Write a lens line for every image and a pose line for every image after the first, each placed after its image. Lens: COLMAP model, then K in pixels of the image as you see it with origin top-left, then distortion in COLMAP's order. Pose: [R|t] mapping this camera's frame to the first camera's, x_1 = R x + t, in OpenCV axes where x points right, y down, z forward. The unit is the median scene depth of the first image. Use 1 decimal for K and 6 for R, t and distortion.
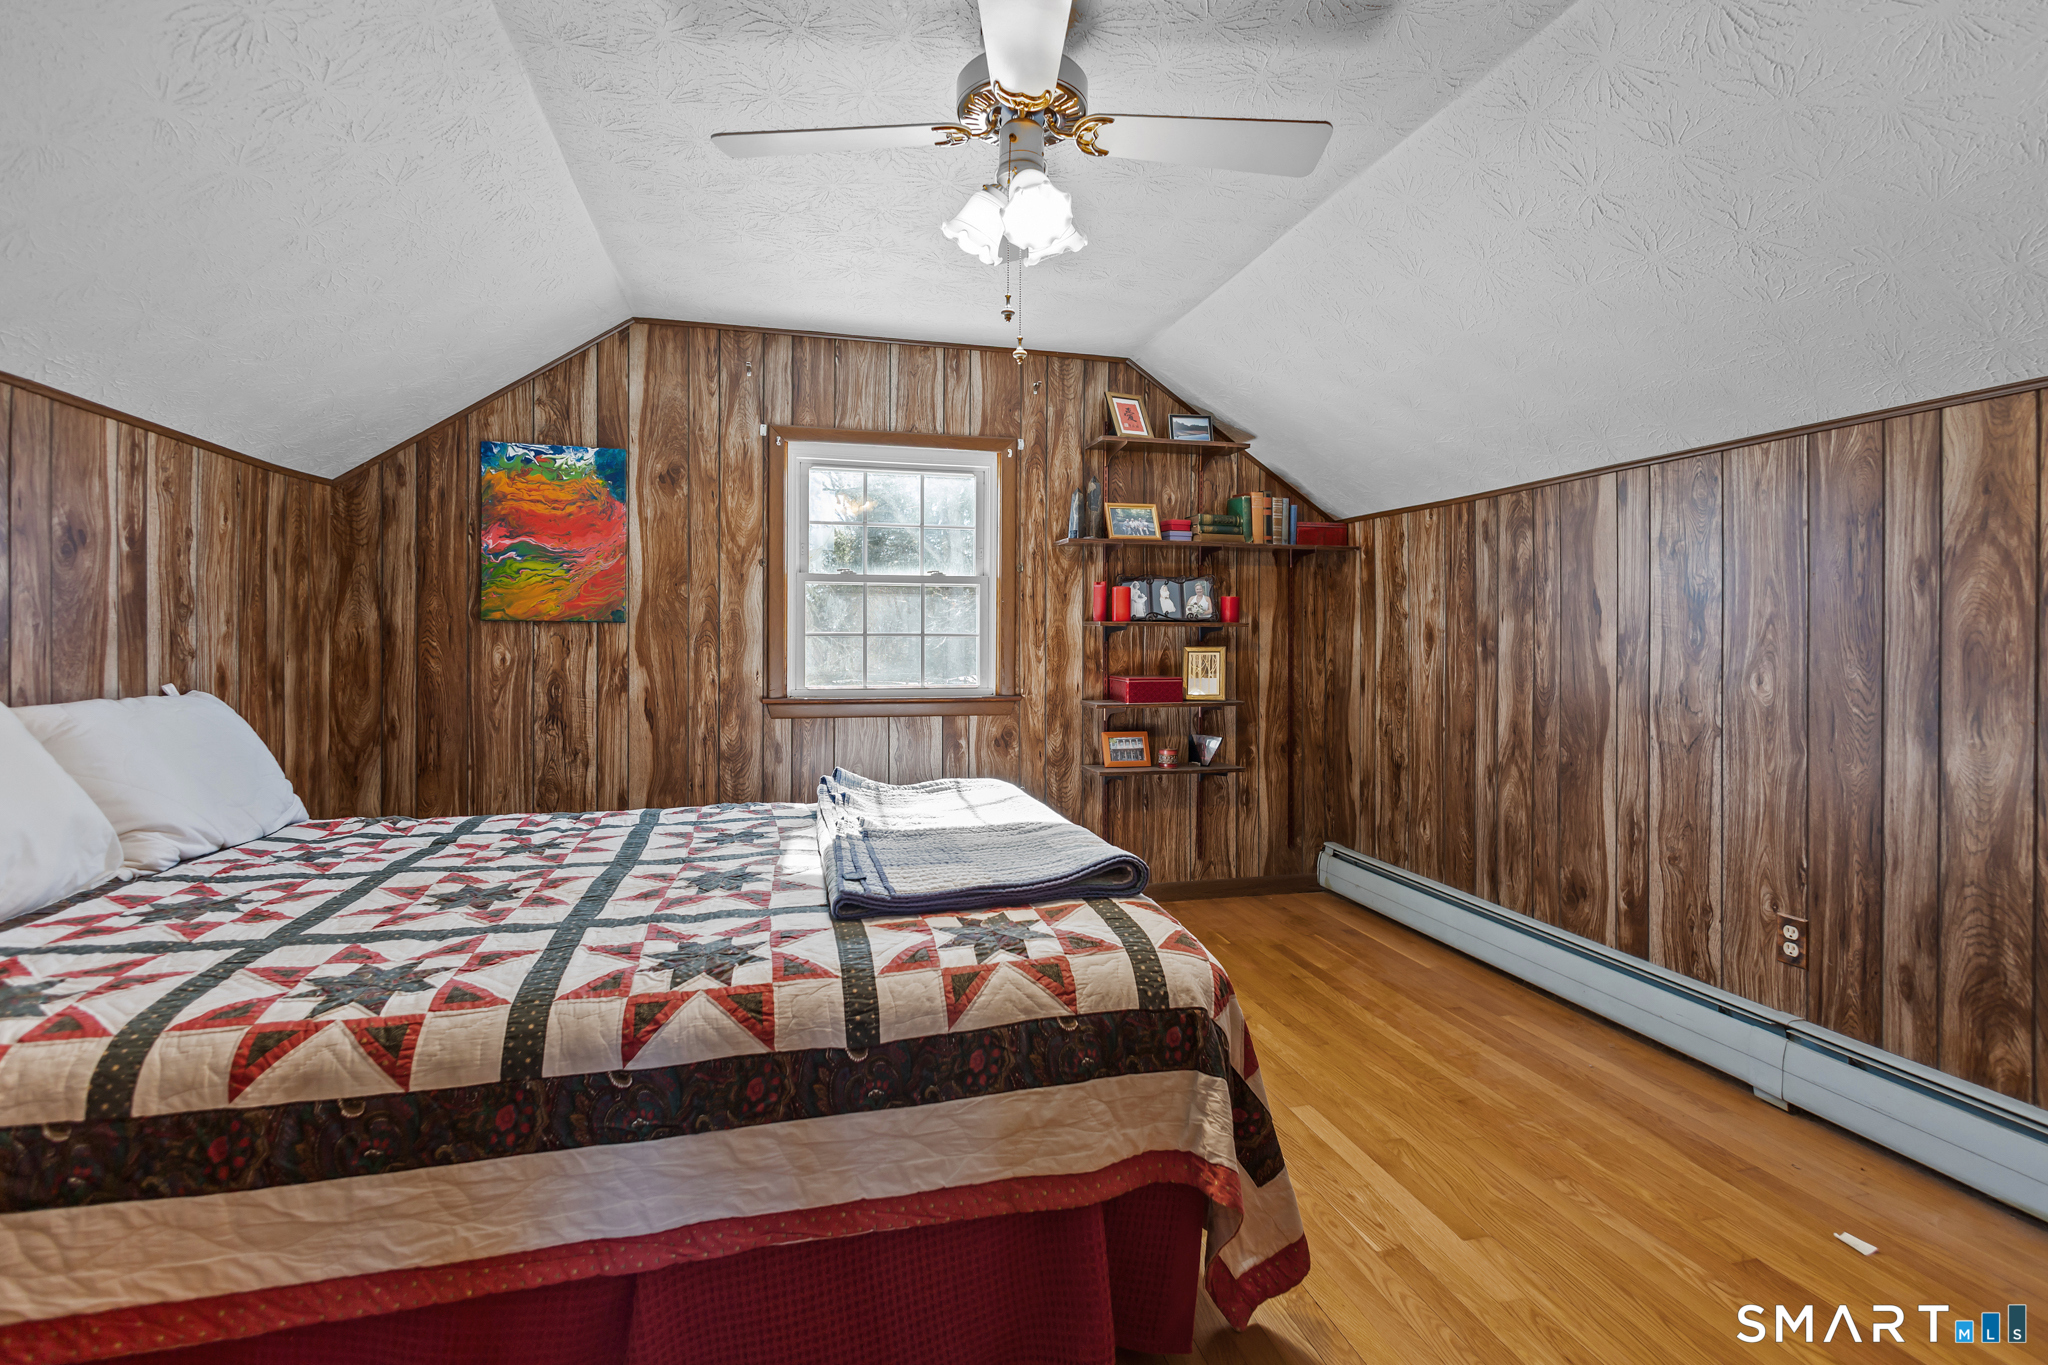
lens RADIAL K [[953.5, 0, 1030.1], [0, 953.5, 666.3], [0, 0, 1]] dist [0.002198, -0.000467]
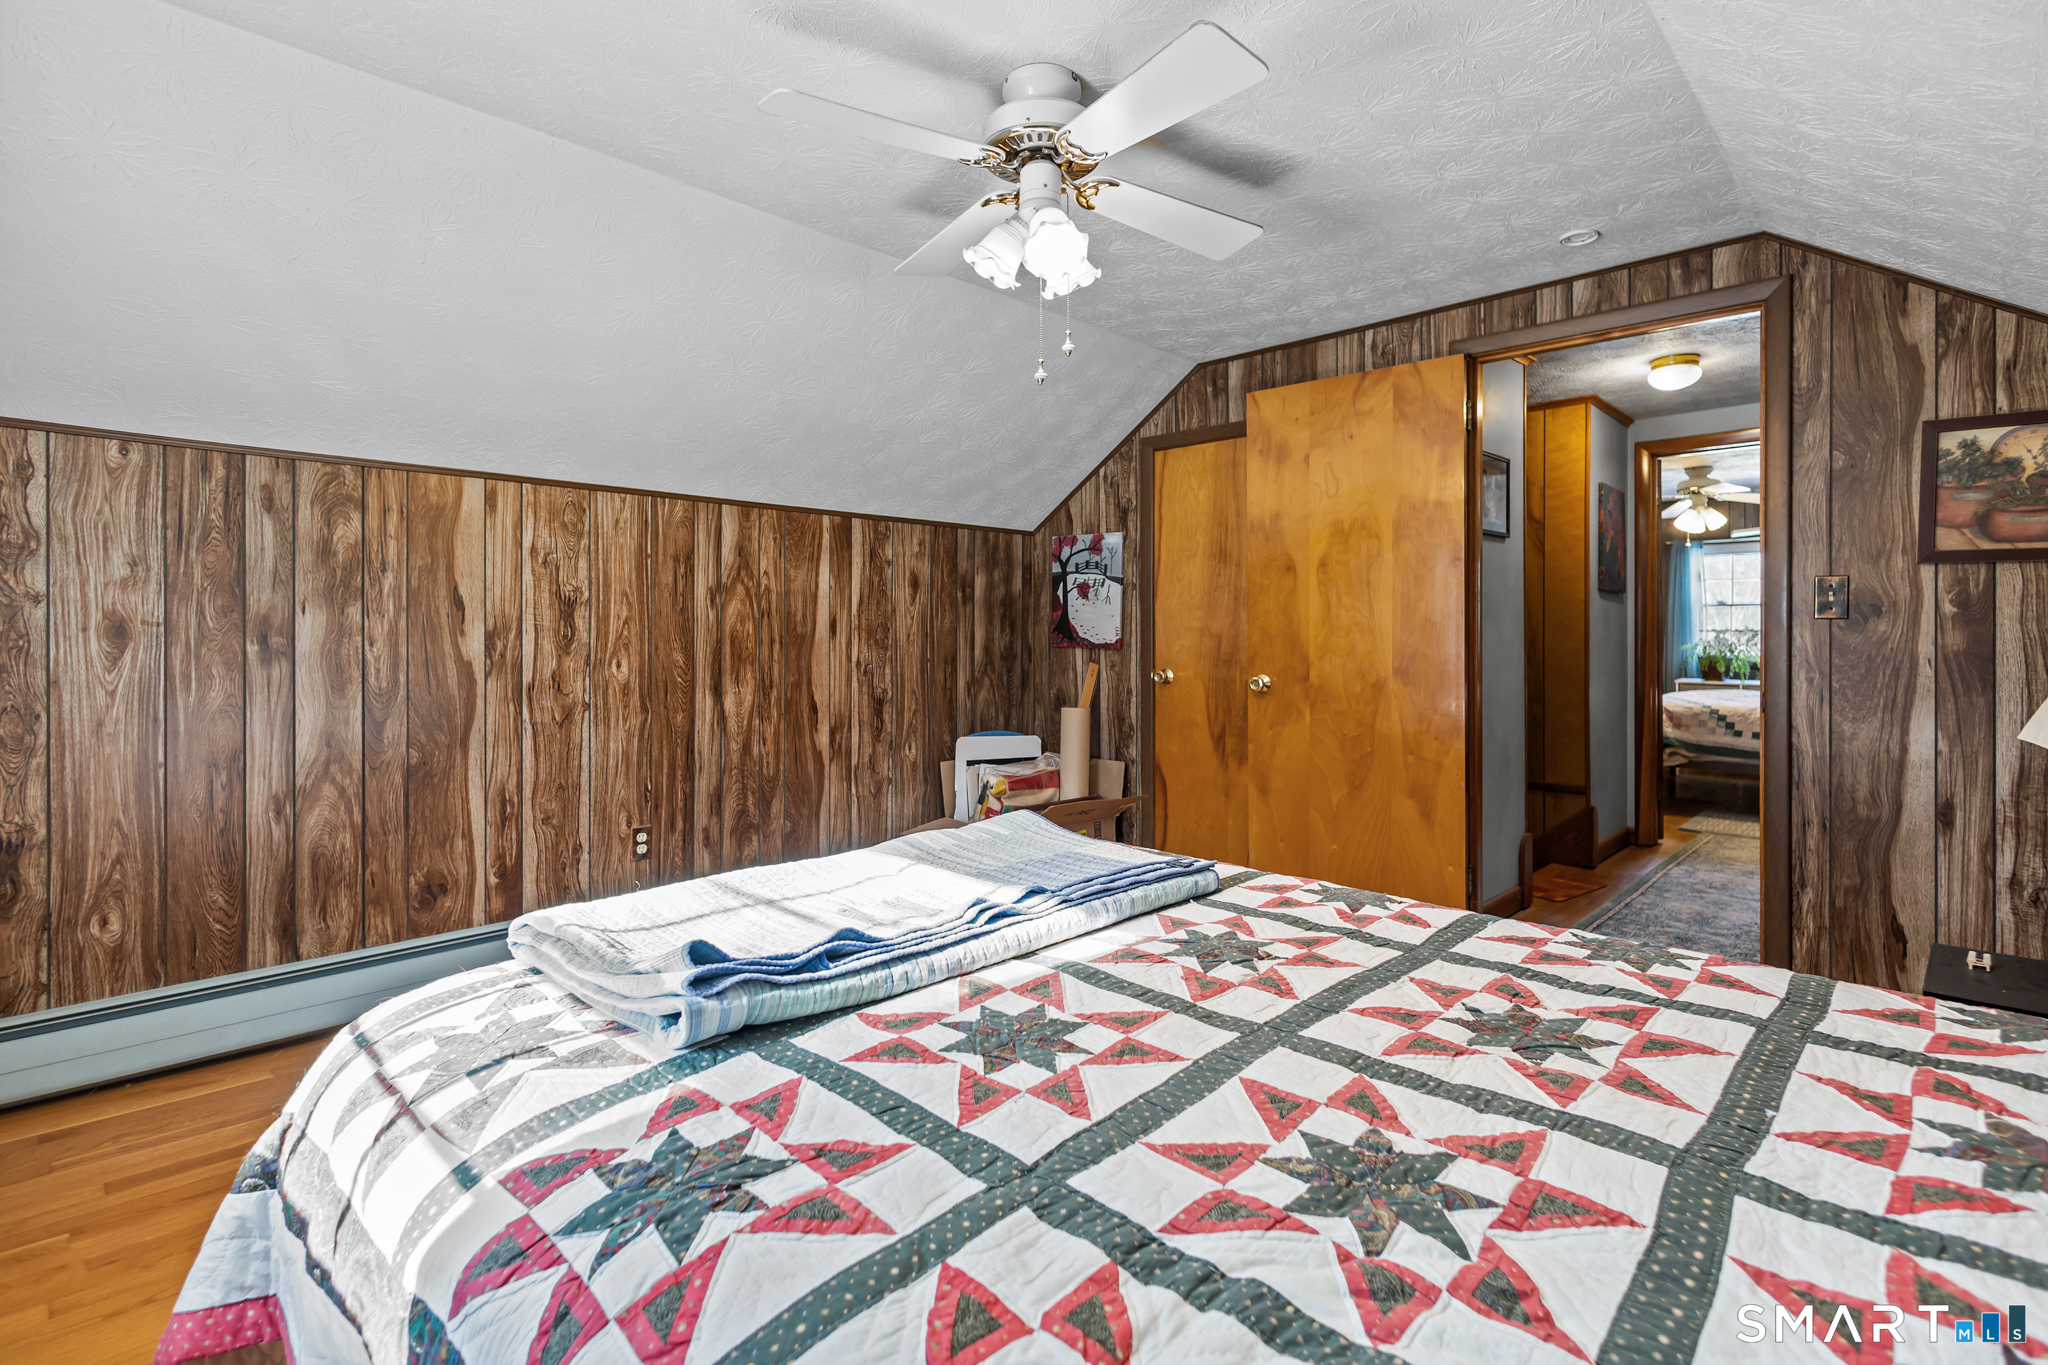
lens RADIAL K [[953.5, 0, 1030.1], [0, 953.5, 666.3], [0, 0, 1]] dist [0.002198, -0.000467]
pose [[-0.511590, -0.028728, 0.858750, -0.636697], [0.025911, 0.998471, 0.048838, -0.030695], [-0.858839, 0.047237, -0.510063, 1.050721]]
